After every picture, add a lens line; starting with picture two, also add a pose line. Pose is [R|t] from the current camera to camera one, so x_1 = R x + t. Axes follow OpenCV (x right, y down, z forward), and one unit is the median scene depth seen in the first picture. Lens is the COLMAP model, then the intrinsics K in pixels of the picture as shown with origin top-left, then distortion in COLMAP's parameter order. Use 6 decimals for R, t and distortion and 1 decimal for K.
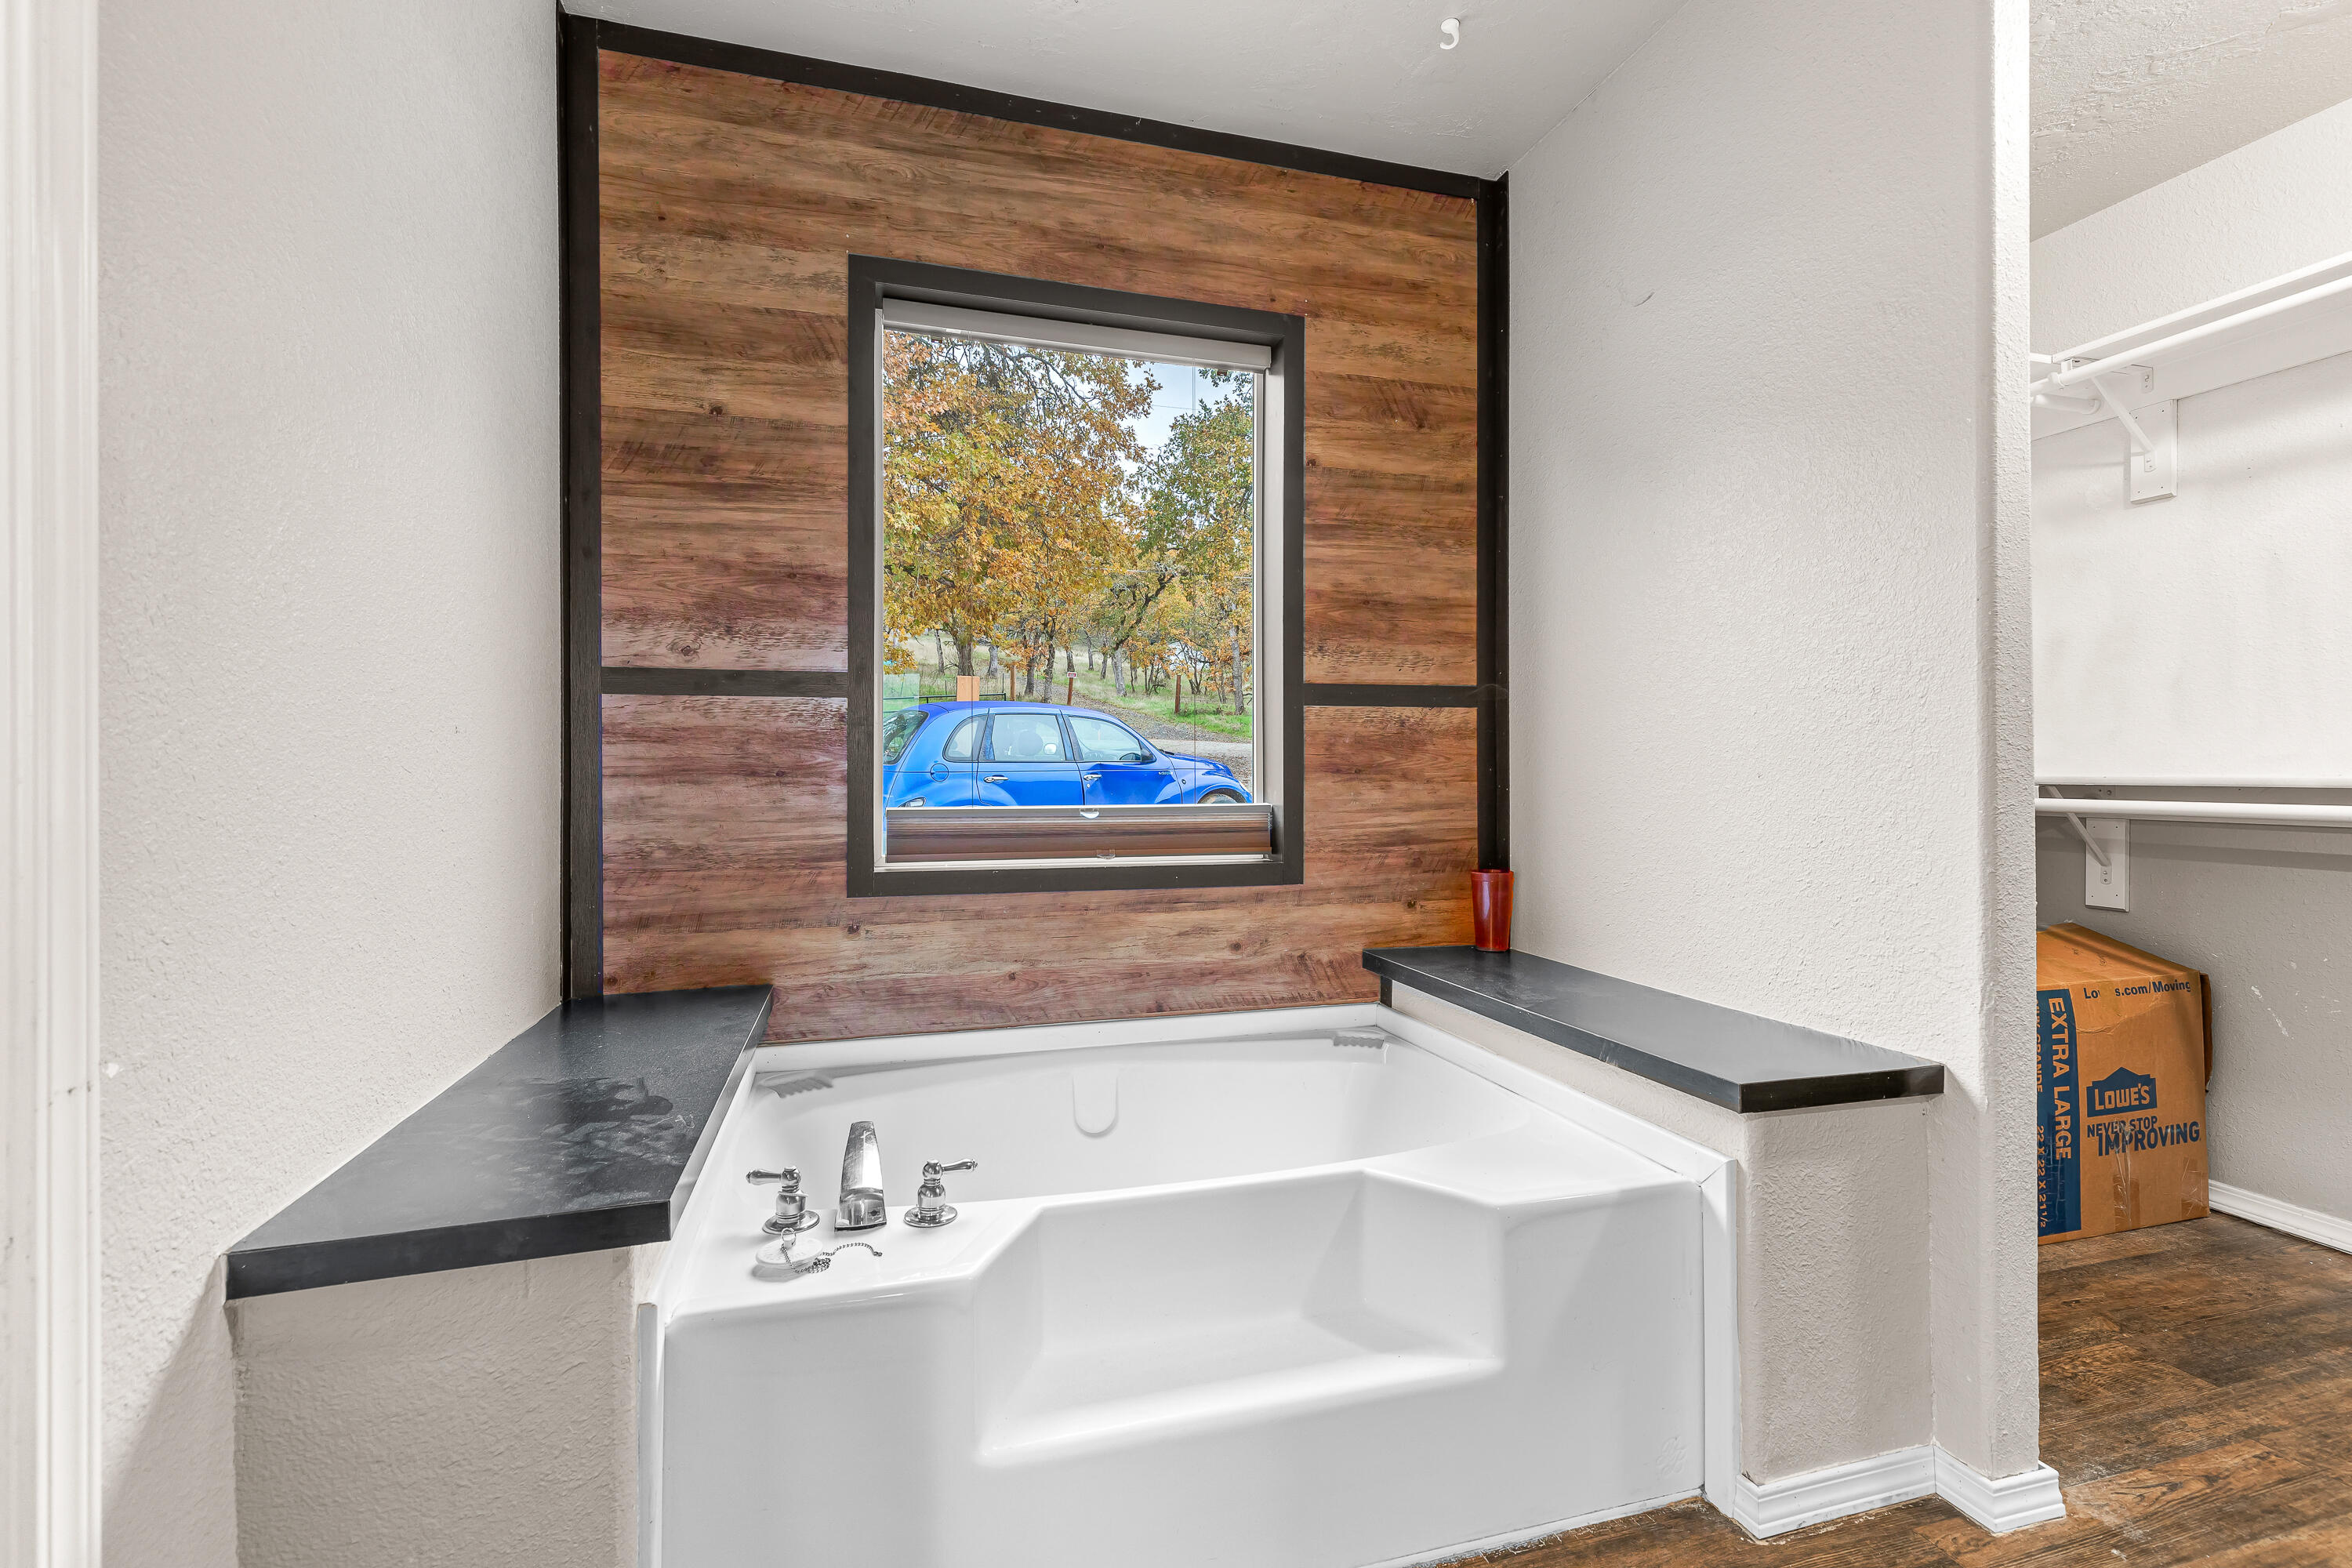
lens RADIAL K [[1073.6, 0, 1188.3], [0, 1073.6, 771.7], [0, 0, 1]] dist [0.007676, -0.001310]
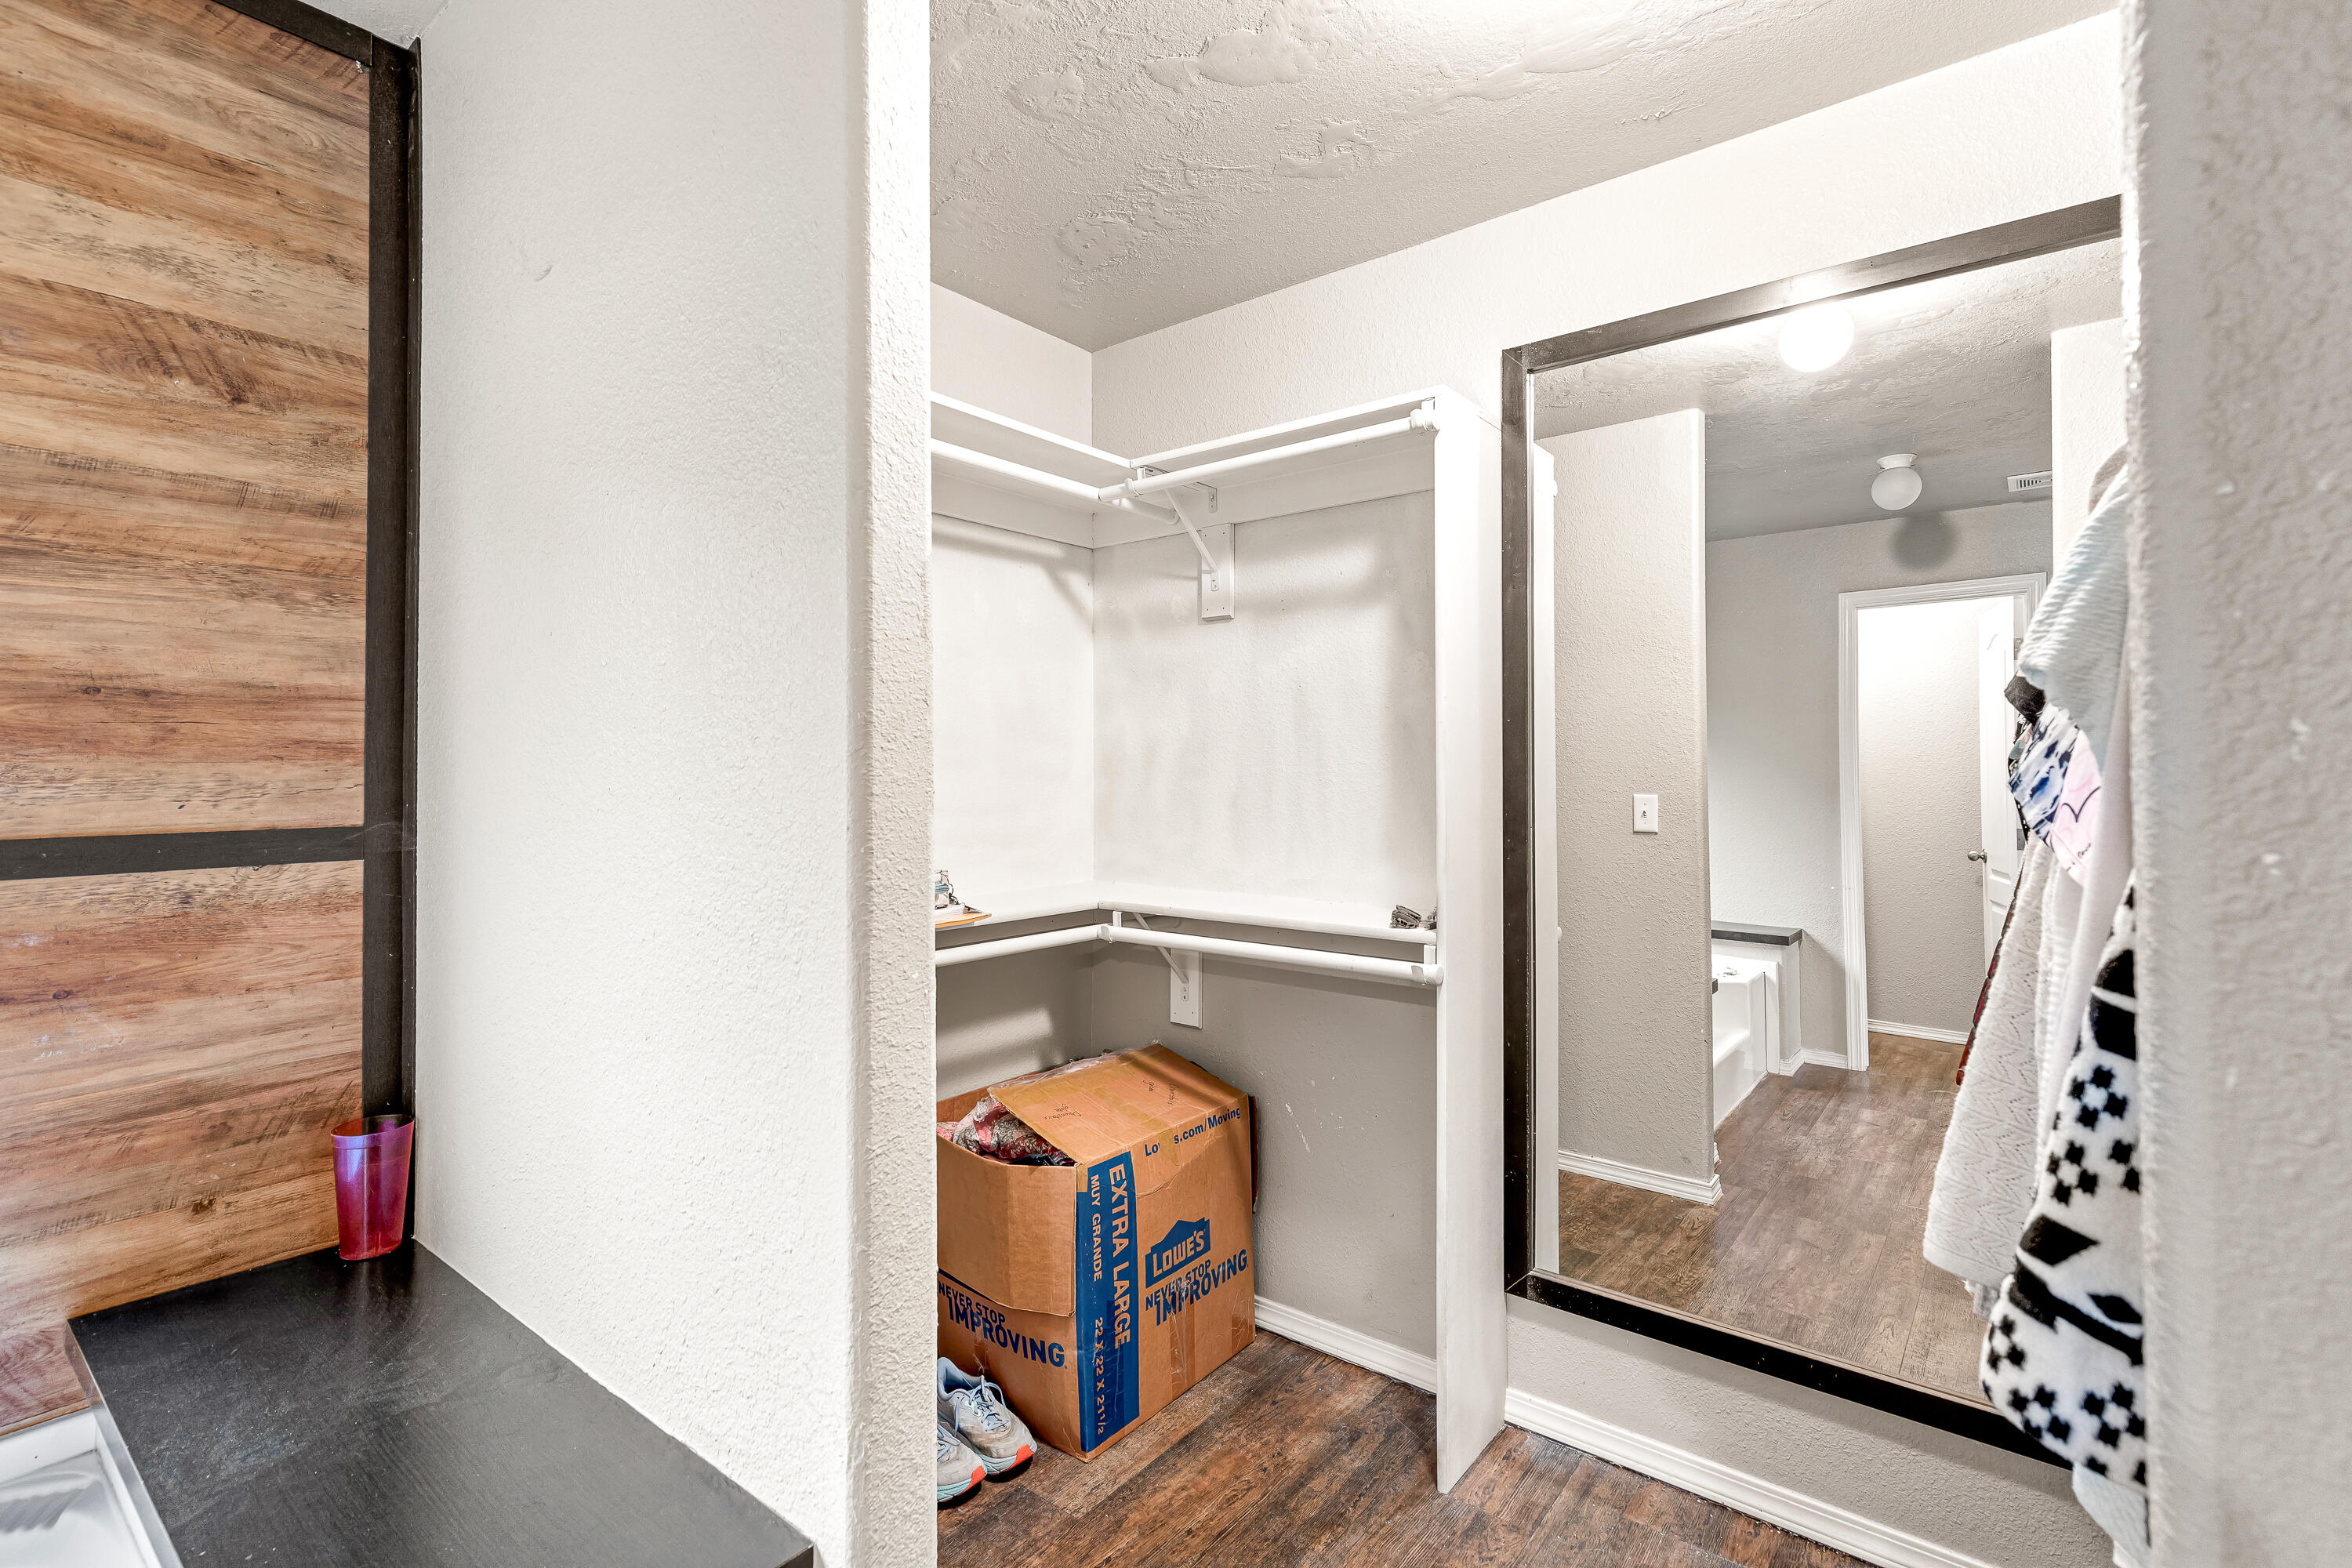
lens RADIAL K [[1073.6, 0, 1185.8], [0, 1073.6, 755.2], [0, 0, 1]] dist [0.007676, -0.001310]
pose [[0.819790, 0.008552, 0.572600, 0.308175], [0.001391, 0.999856, -0.016924, -0.112211], [-0.572663, 0.014671, 0.819660, 0.205090]]
